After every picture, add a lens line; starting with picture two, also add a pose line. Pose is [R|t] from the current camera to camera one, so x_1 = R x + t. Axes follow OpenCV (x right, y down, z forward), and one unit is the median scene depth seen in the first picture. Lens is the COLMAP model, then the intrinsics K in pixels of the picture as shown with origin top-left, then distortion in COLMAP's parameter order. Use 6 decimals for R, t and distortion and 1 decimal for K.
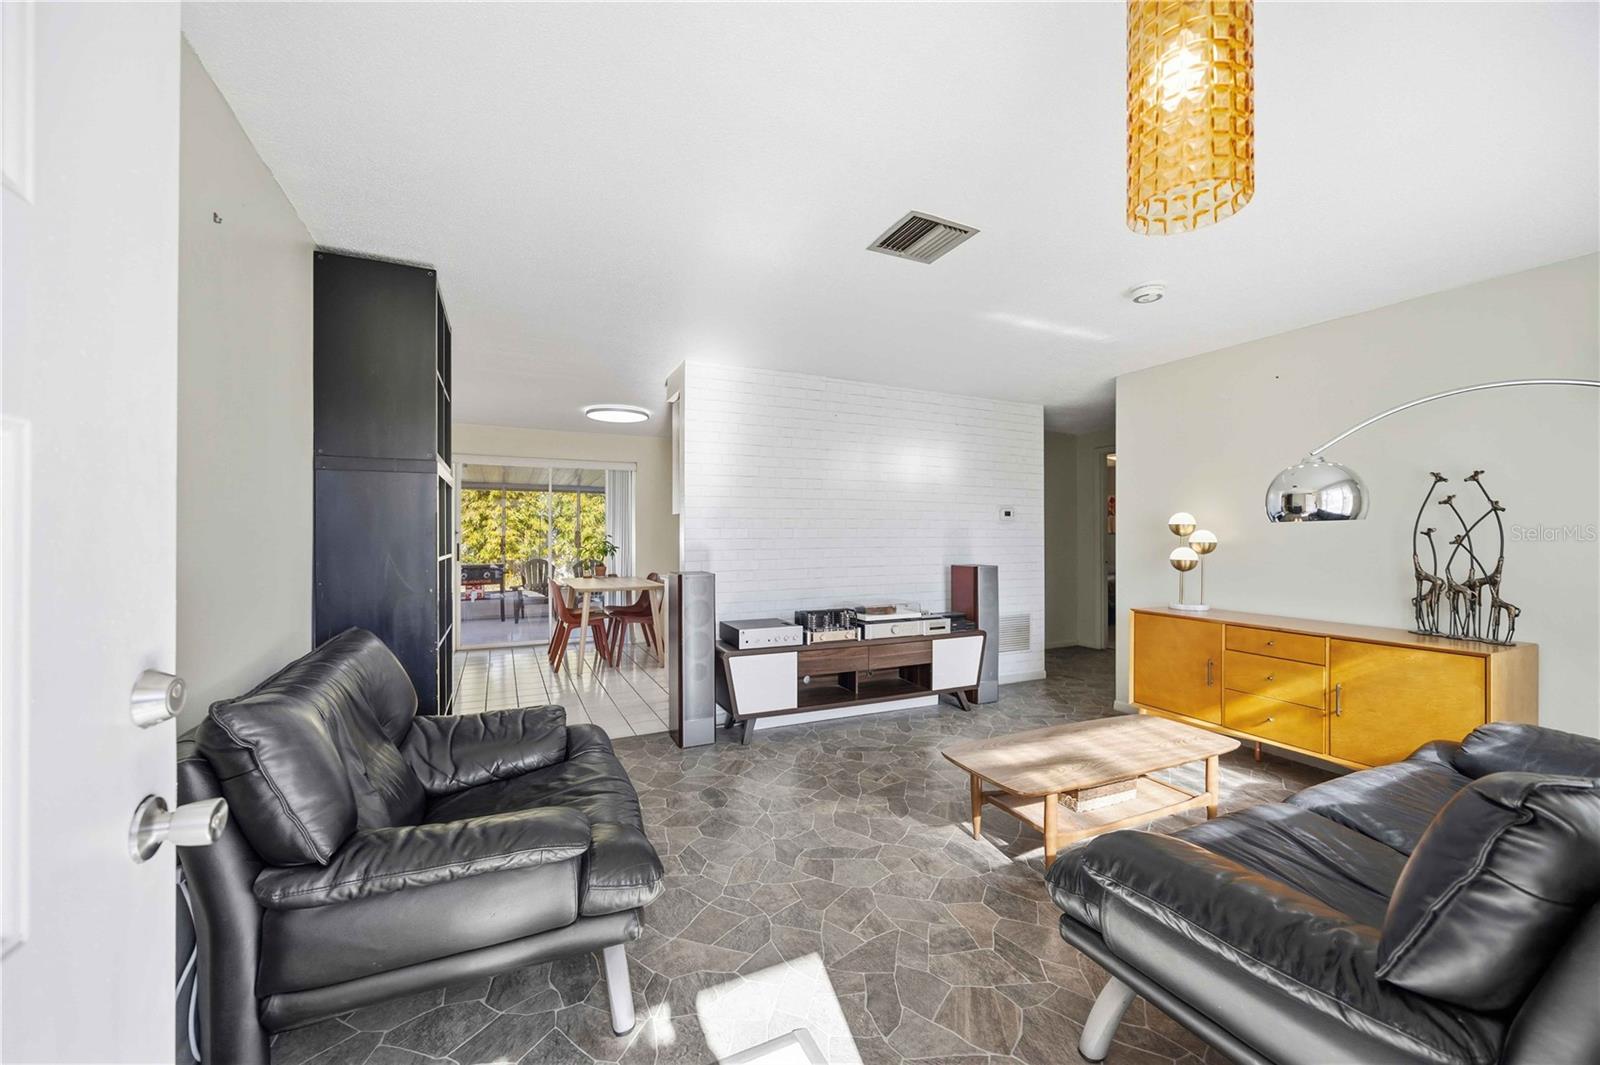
lens RADIAL K [[616.7, 0, 800.7], [0, 616.7, 536.9], [0, 0, 1]] dist [-0.005824, 0.000237]
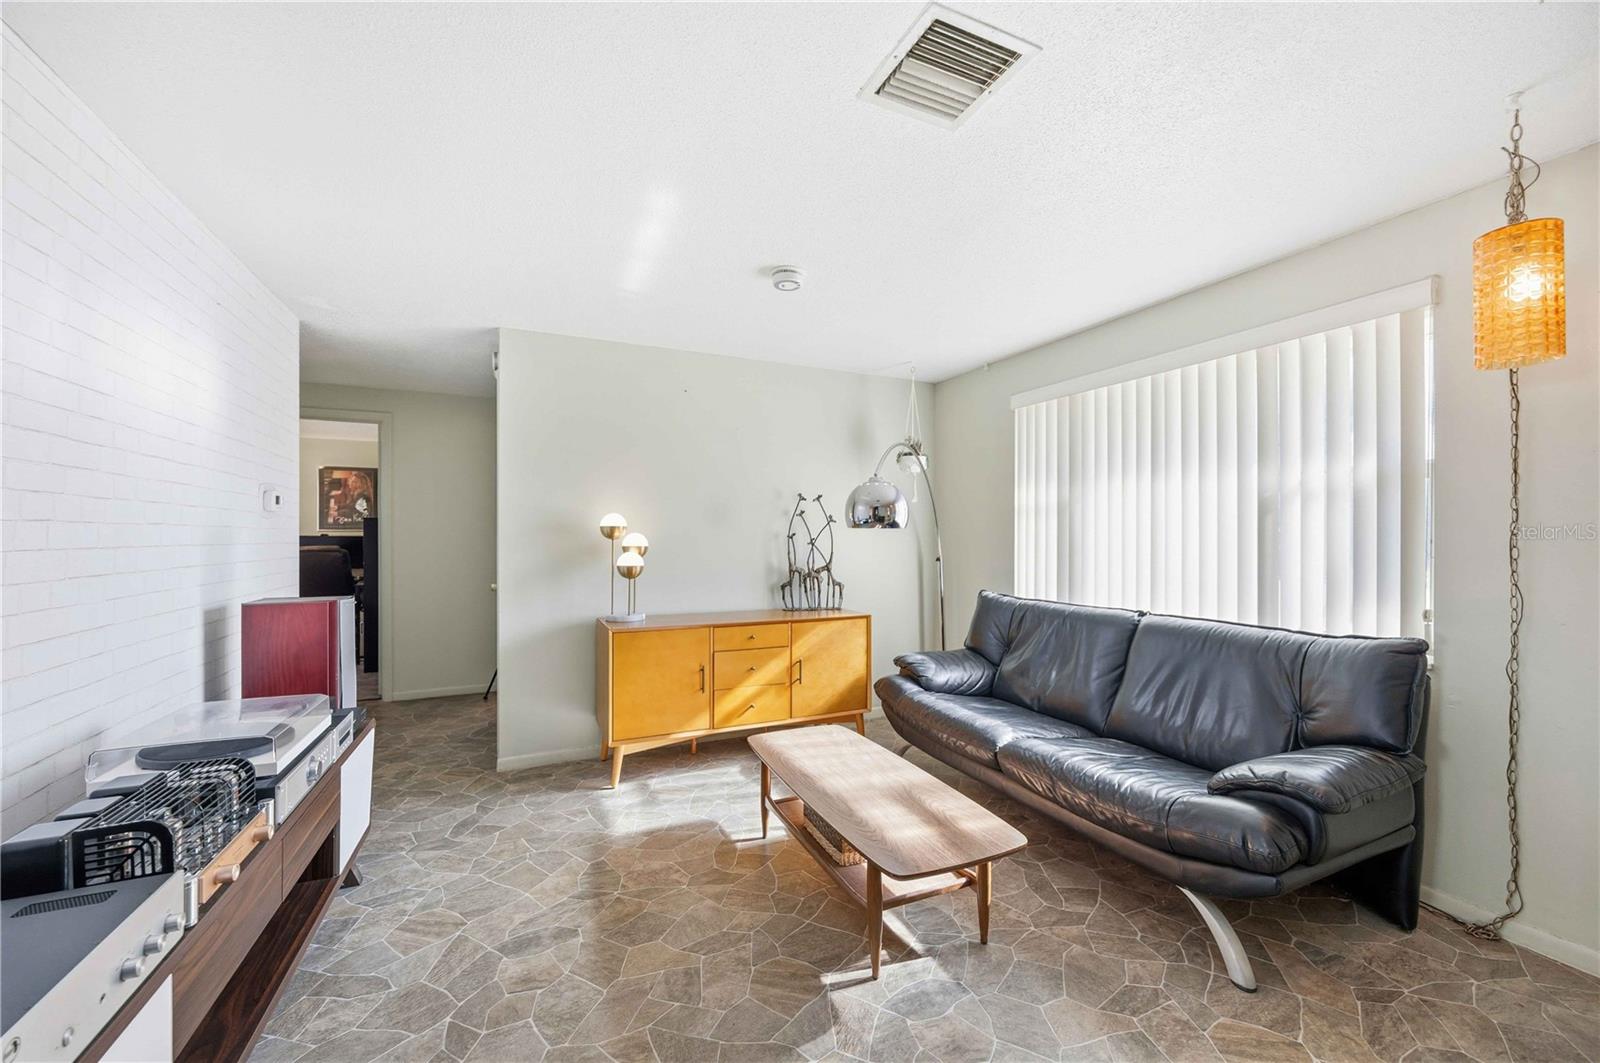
lens RADIAL K [[616.7, 0, 805.7], [0, 616.7, 536.3], [0, 0, 1]] dist [-0.005824, 0.000237]
pose [[0.007926, -0.002010, 0.999967, -0.389581], [0.003159, 0.999993, 0.001985, -0.009943], [-0.999964, 0.003143, 0.007933, 1.017574]]
